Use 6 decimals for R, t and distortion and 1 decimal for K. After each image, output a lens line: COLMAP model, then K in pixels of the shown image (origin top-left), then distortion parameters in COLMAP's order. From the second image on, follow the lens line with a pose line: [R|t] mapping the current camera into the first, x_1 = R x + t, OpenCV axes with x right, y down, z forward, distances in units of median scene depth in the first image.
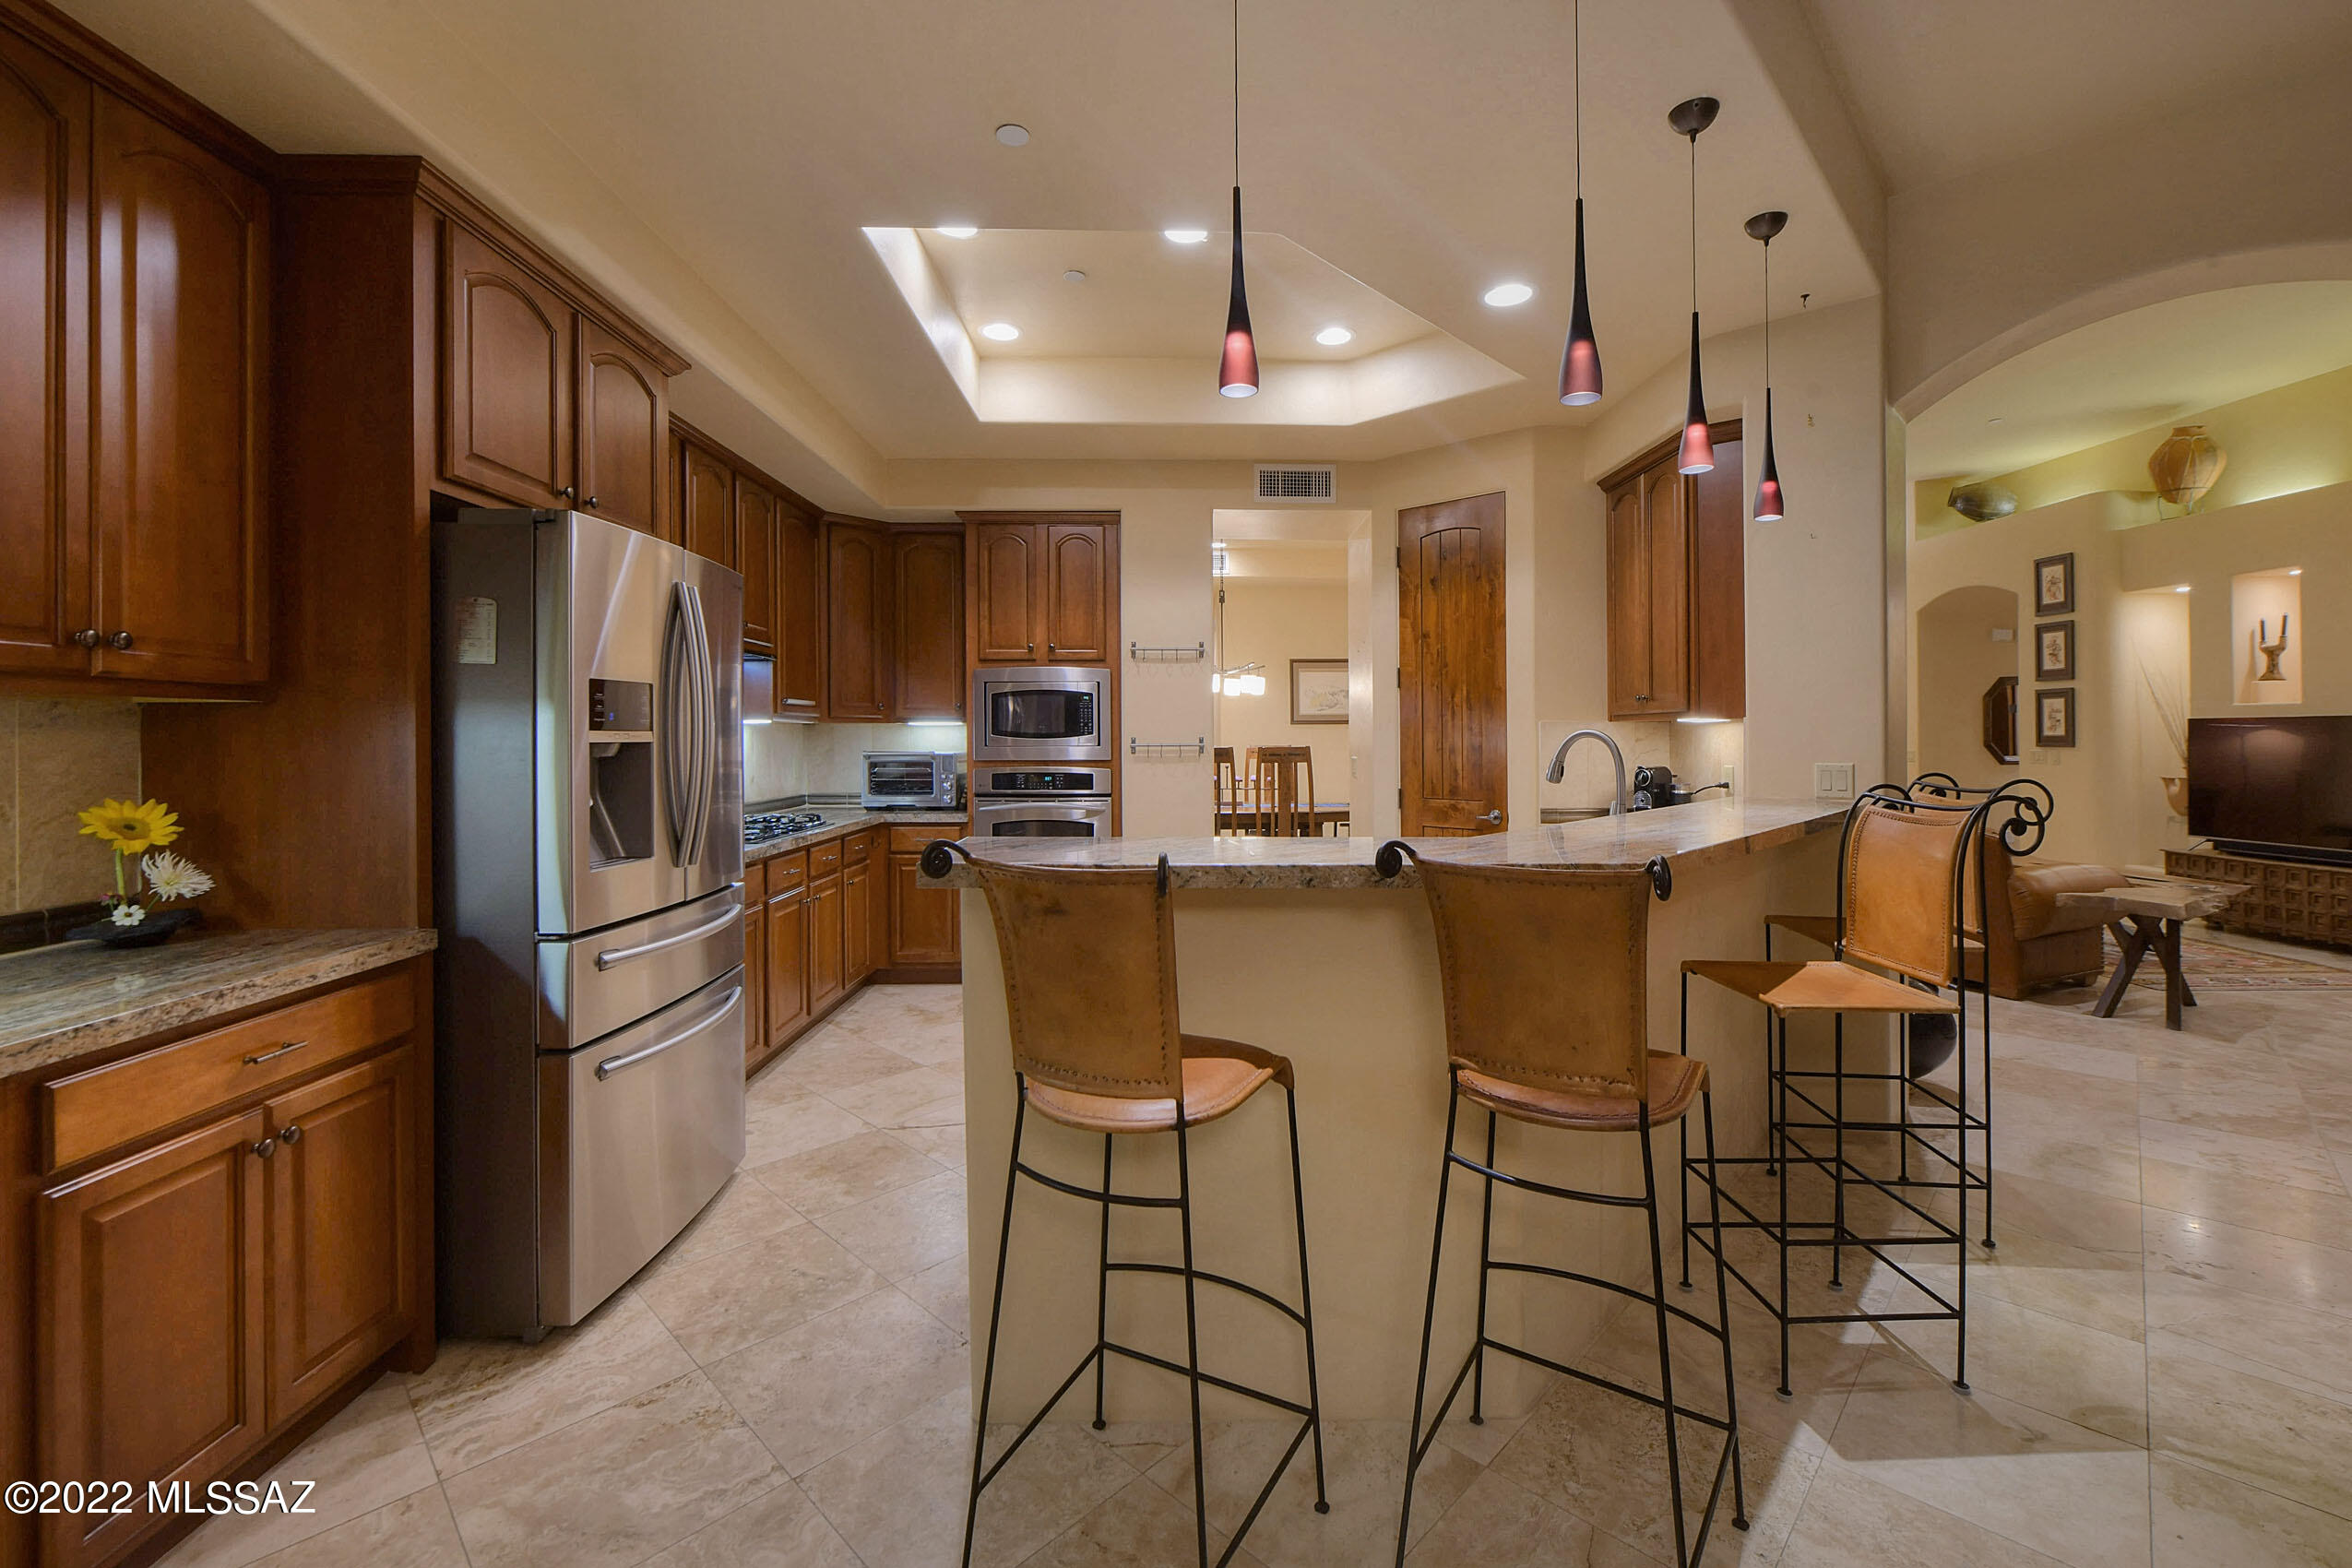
lens RADIAL K [[1034.8, 0, 1185.7], [0, 1034.8, 709.2], [0, 0, 1]] dist [-0.003291, -0.001328]
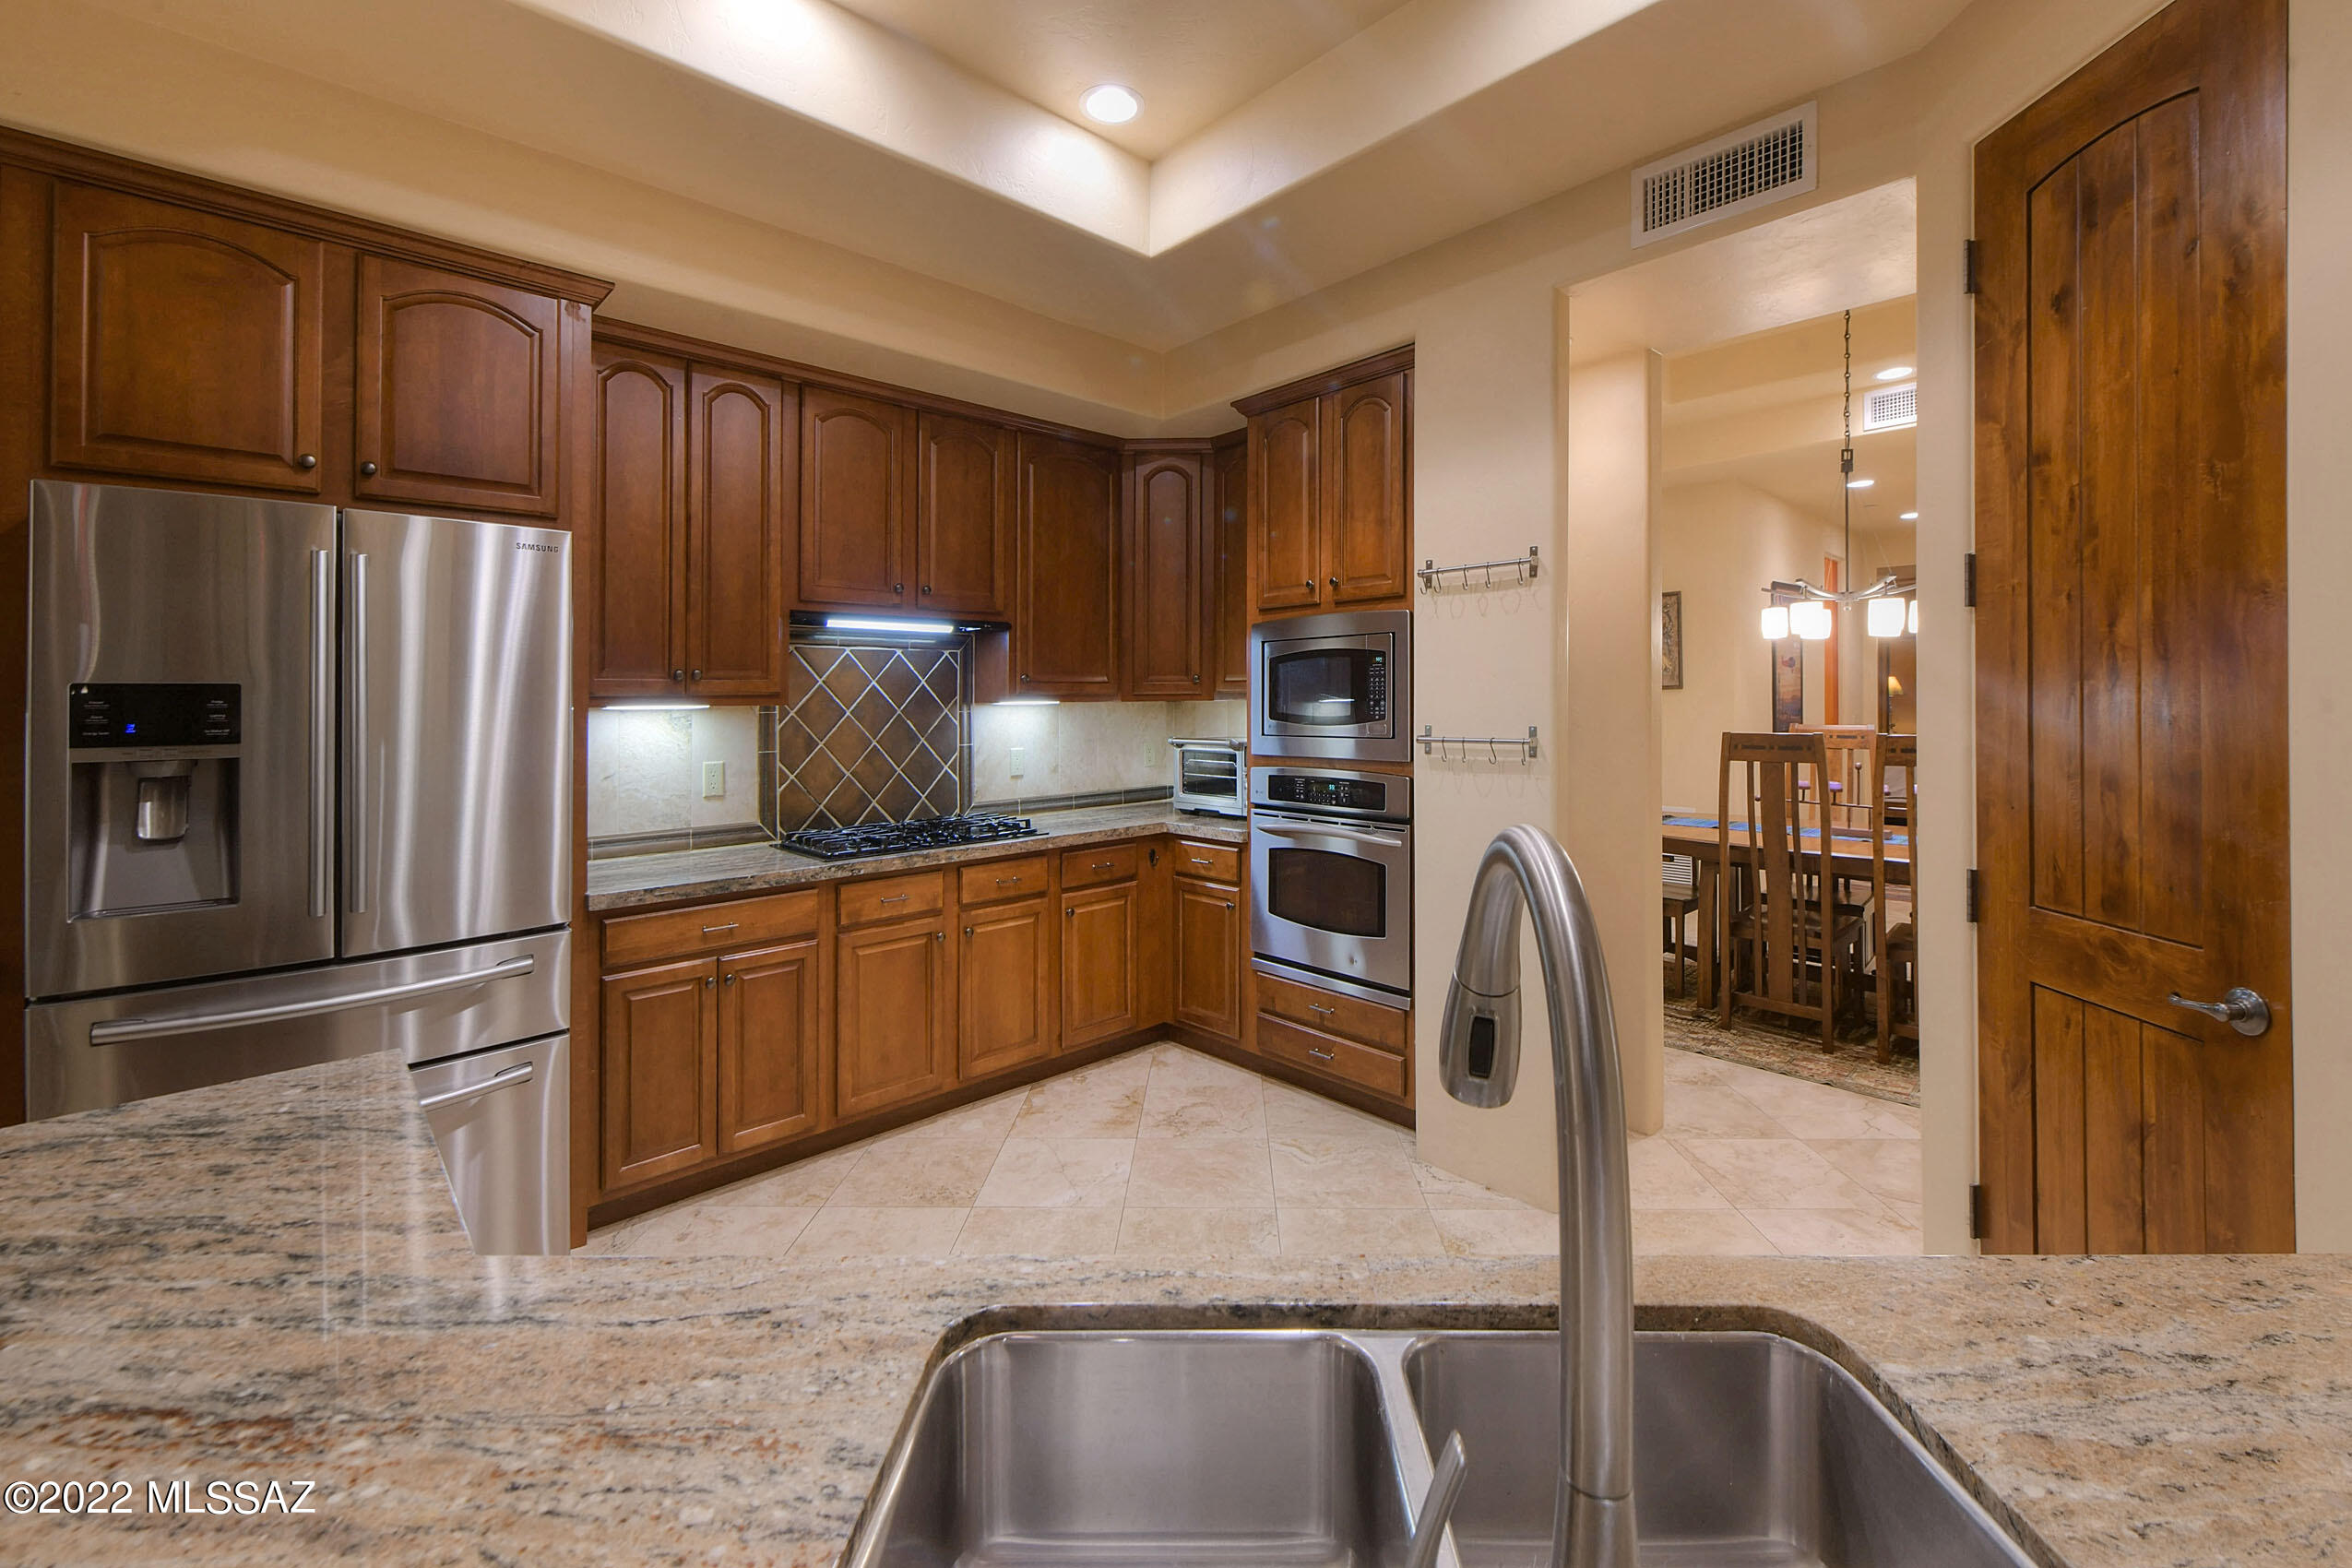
lens RADIAL K [[1030.4, 0, 1156.0], [0, 1030.4, 680.4], [0, 0, 1]] dist [-0.003811, -0.002027]
pose [[0.671437, -0.021052, -0.740763, 0.199809], [0.031137, 0.999515, -0.000183, -0.001833], [0.740407, -0.022942, 0.671767, 0.364816]]
